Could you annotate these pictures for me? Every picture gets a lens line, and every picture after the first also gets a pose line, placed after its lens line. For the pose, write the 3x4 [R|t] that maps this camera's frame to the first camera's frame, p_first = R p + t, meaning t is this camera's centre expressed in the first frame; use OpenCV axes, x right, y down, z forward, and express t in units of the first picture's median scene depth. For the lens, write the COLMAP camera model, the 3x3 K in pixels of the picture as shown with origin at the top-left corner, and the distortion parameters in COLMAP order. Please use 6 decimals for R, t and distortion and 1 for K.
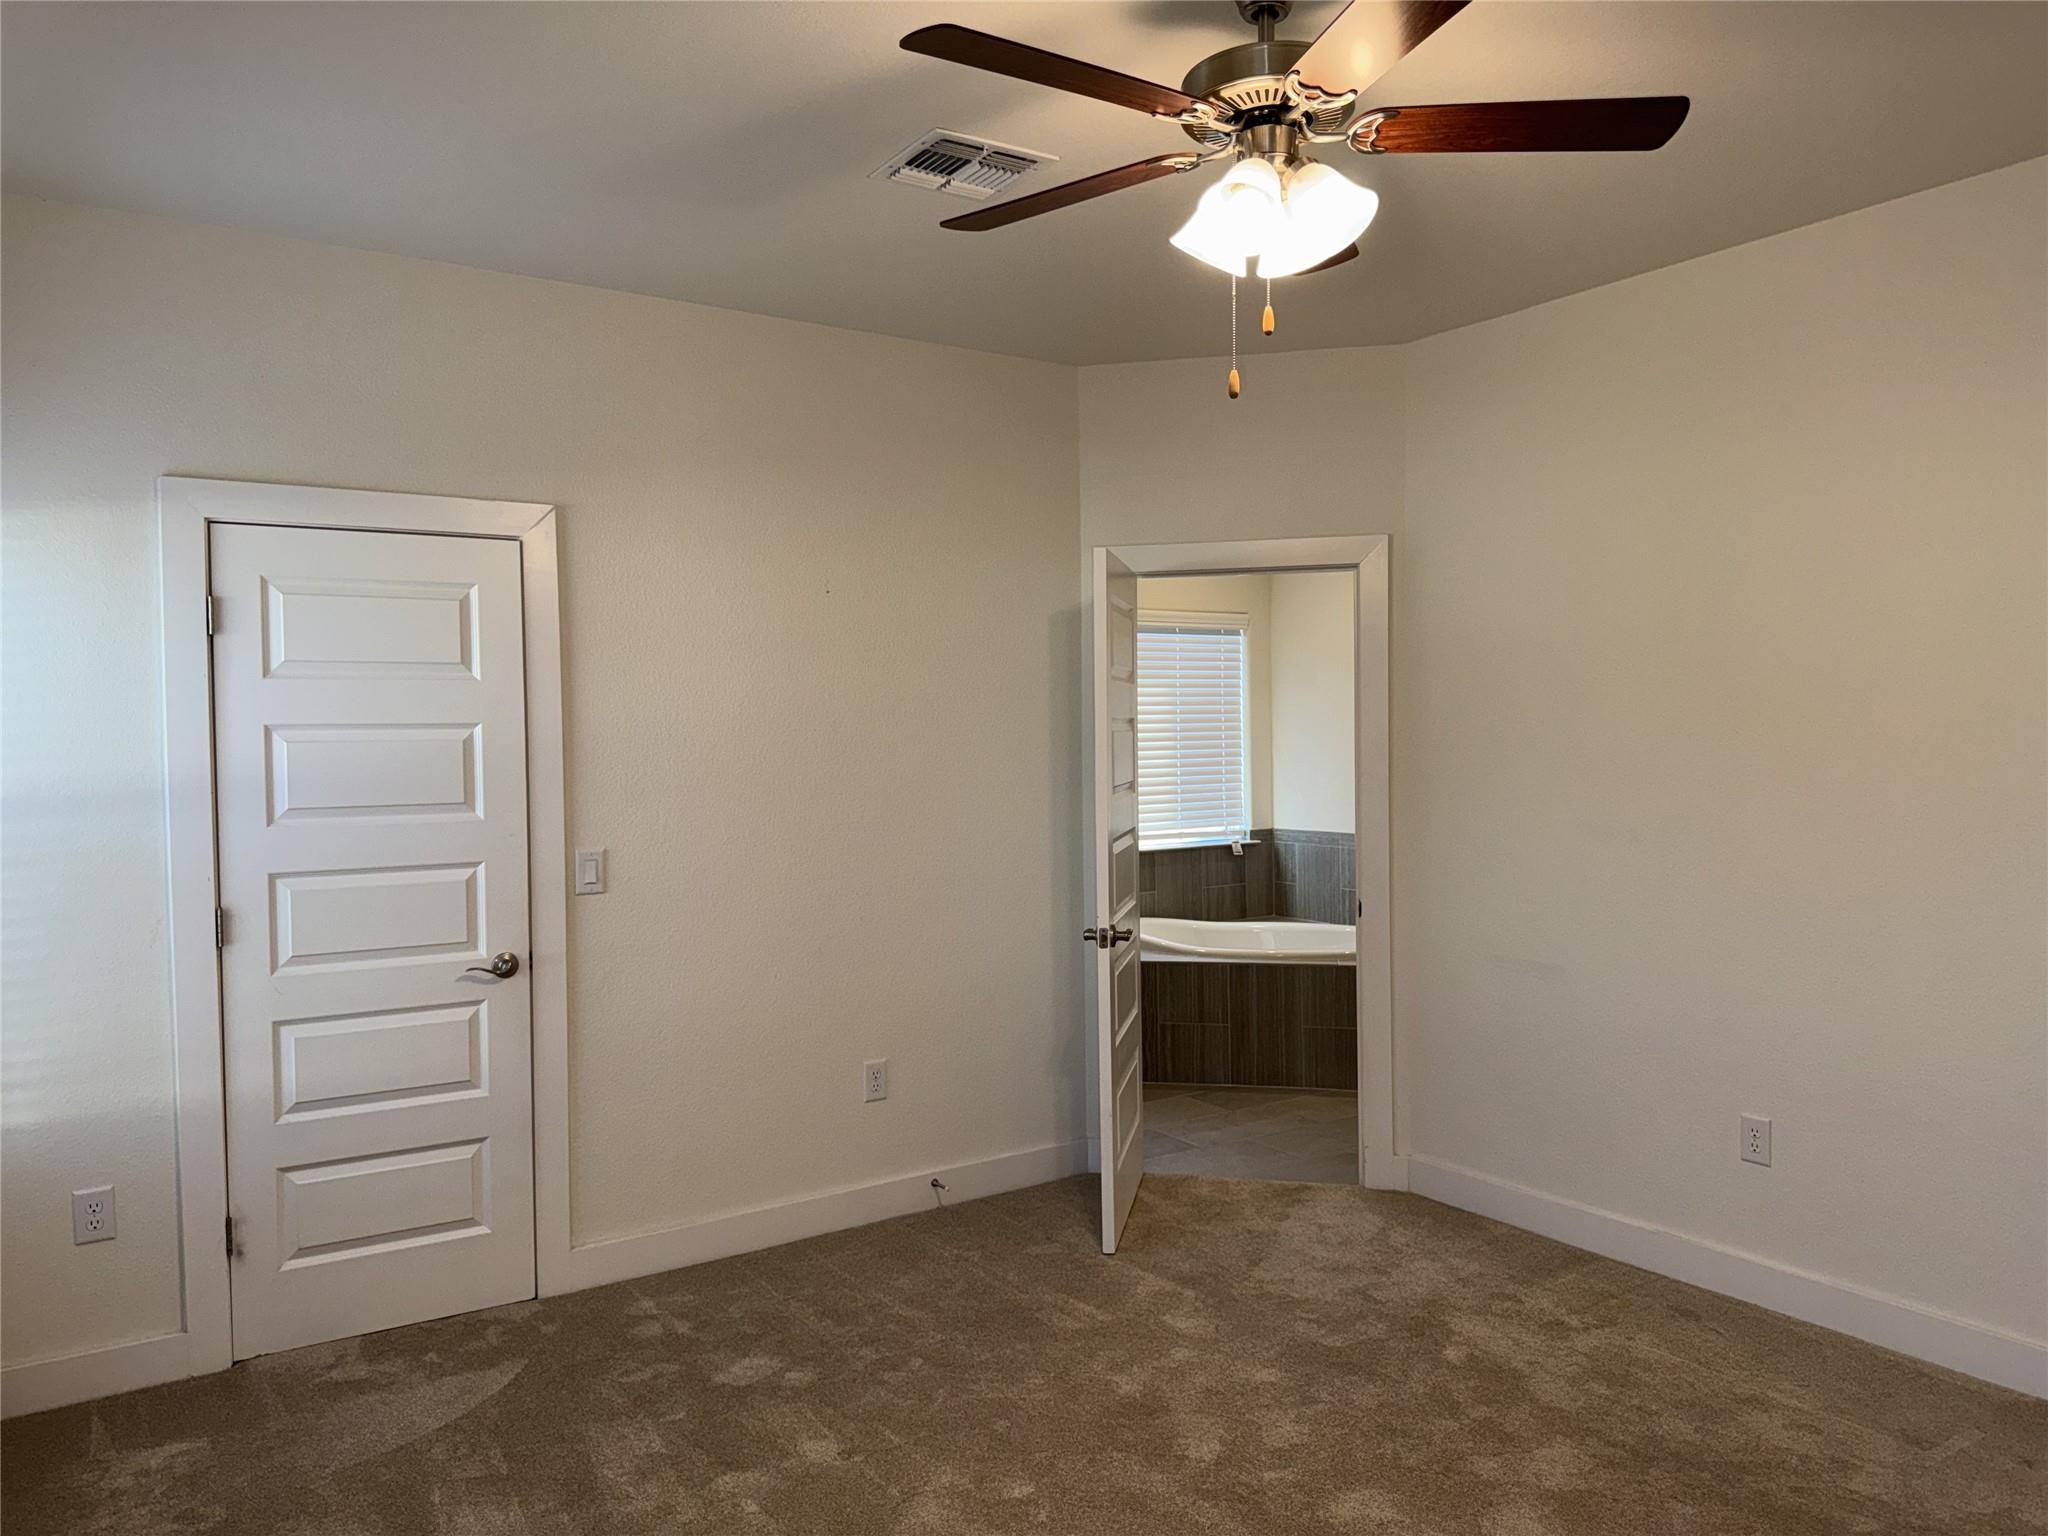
lens RADIAL K [[1446.1, 0, 1030.6], [0, 1446.1, 768.9], [0, 0, 1]] dist [0.080463, -0.100220]
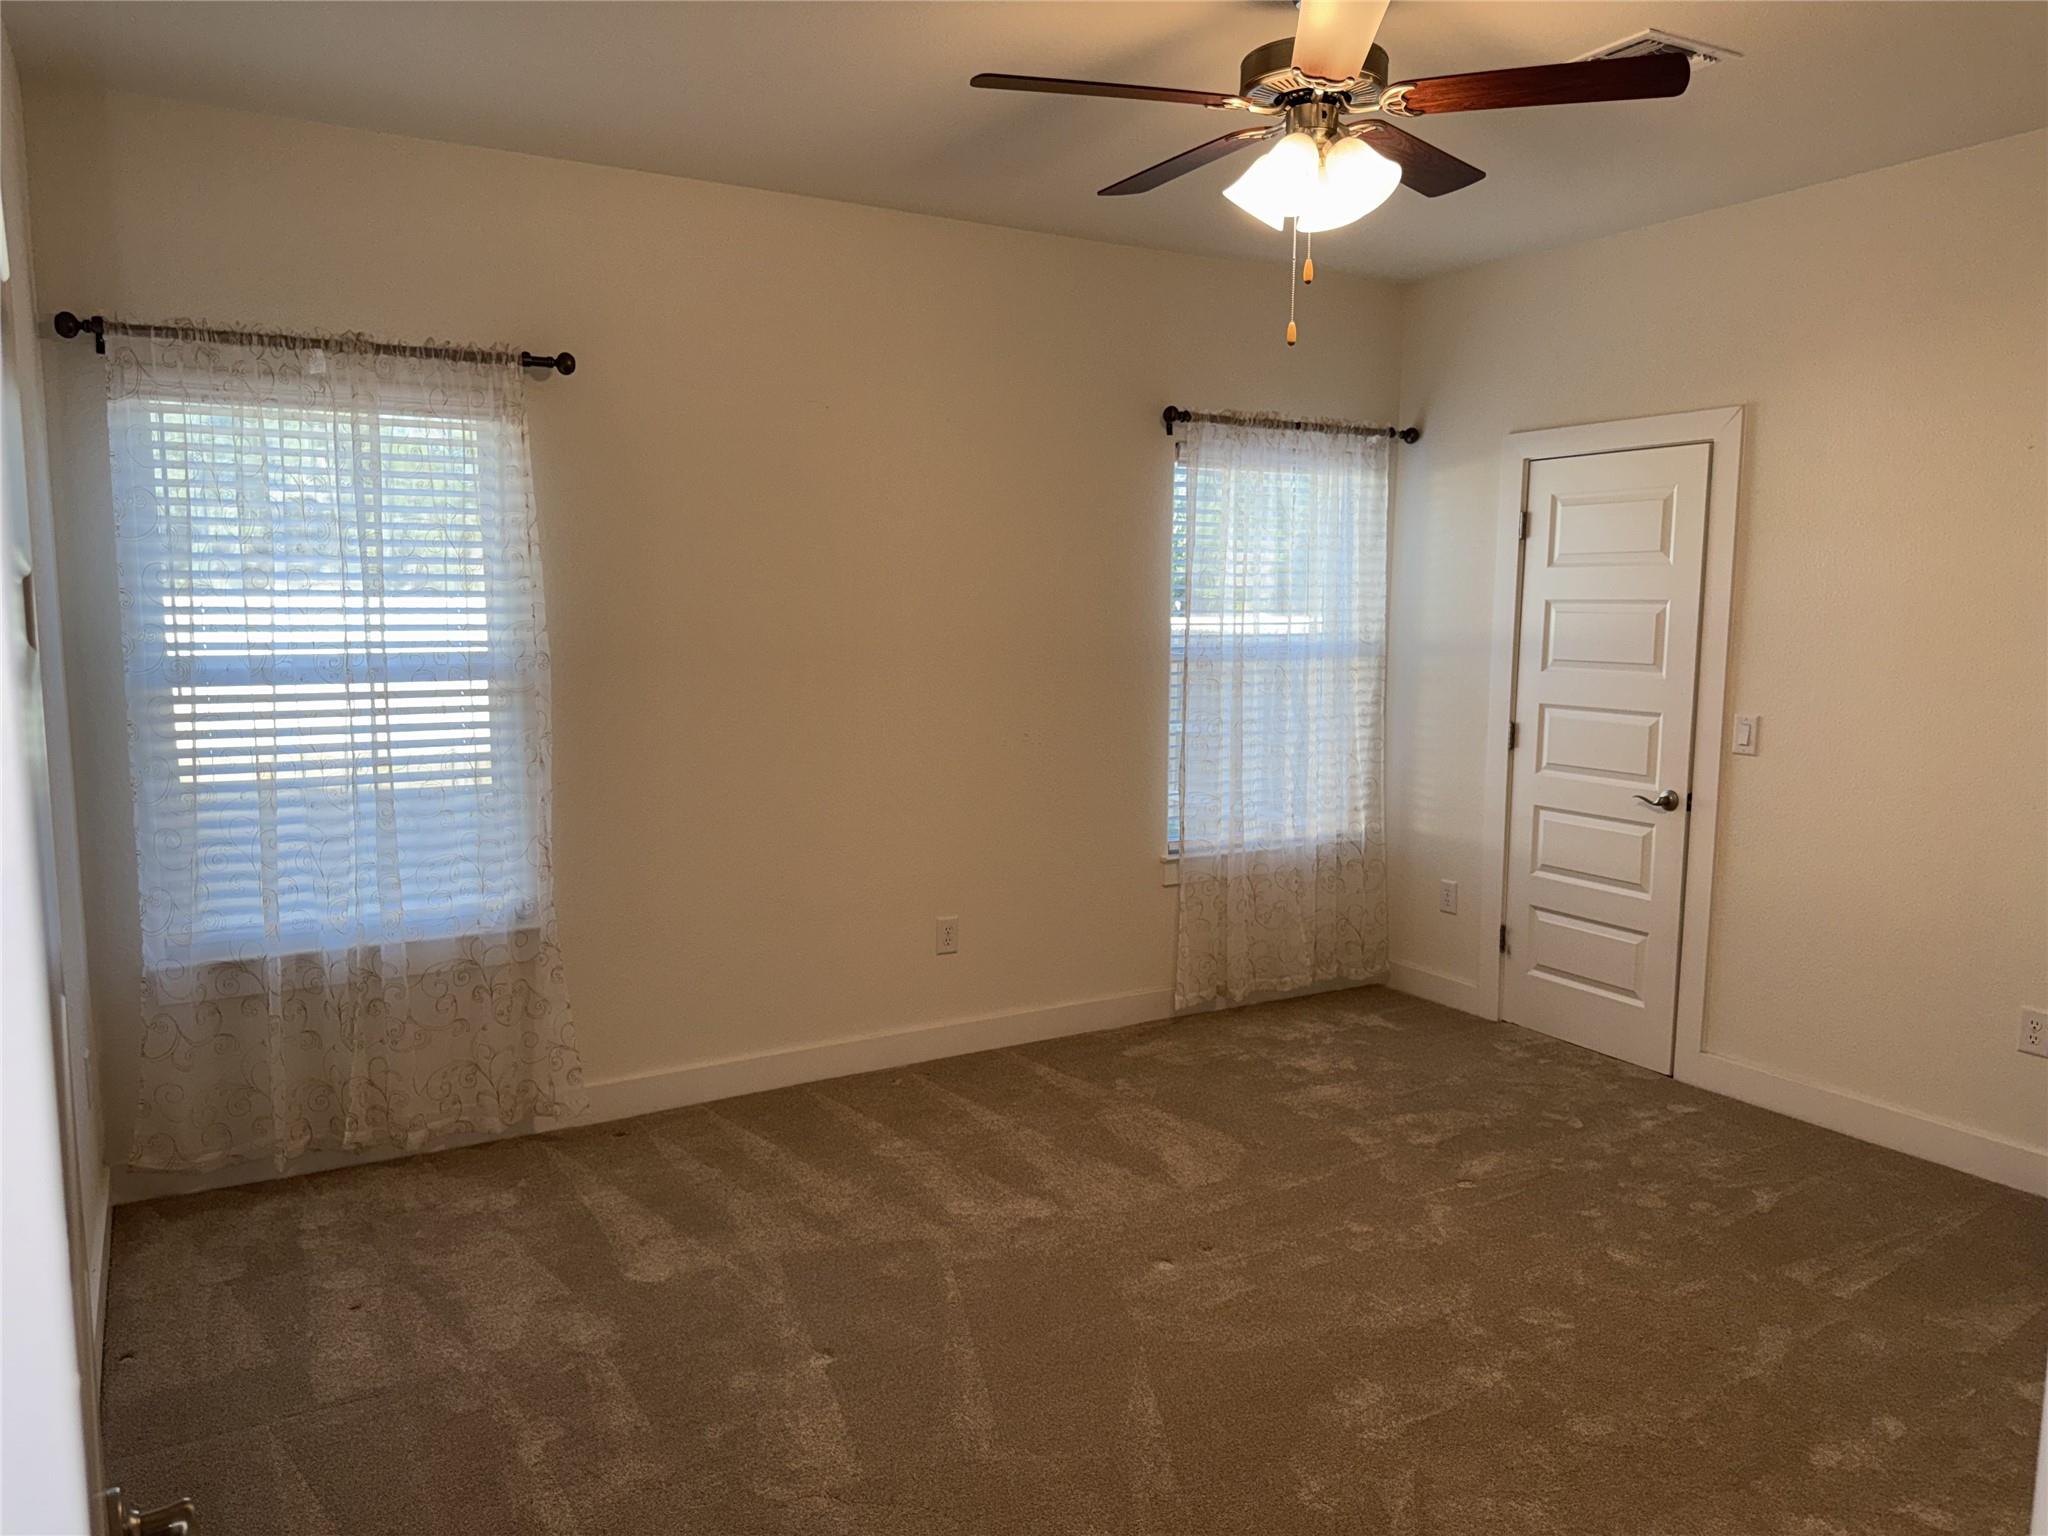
lens RADIAL K [[1446.1, 0, 1024.4], [0, 1446.1, 768.2], [0, 0, 1]] dist [0.080463, -0.100220]
pose [[-0.056430, 0.128341, -0.990123, 0.920041], [-0.030826, 0.991007, 0.130212, -0.036026], [0.997931, 0.037869, -0.051966, 0.555265]]
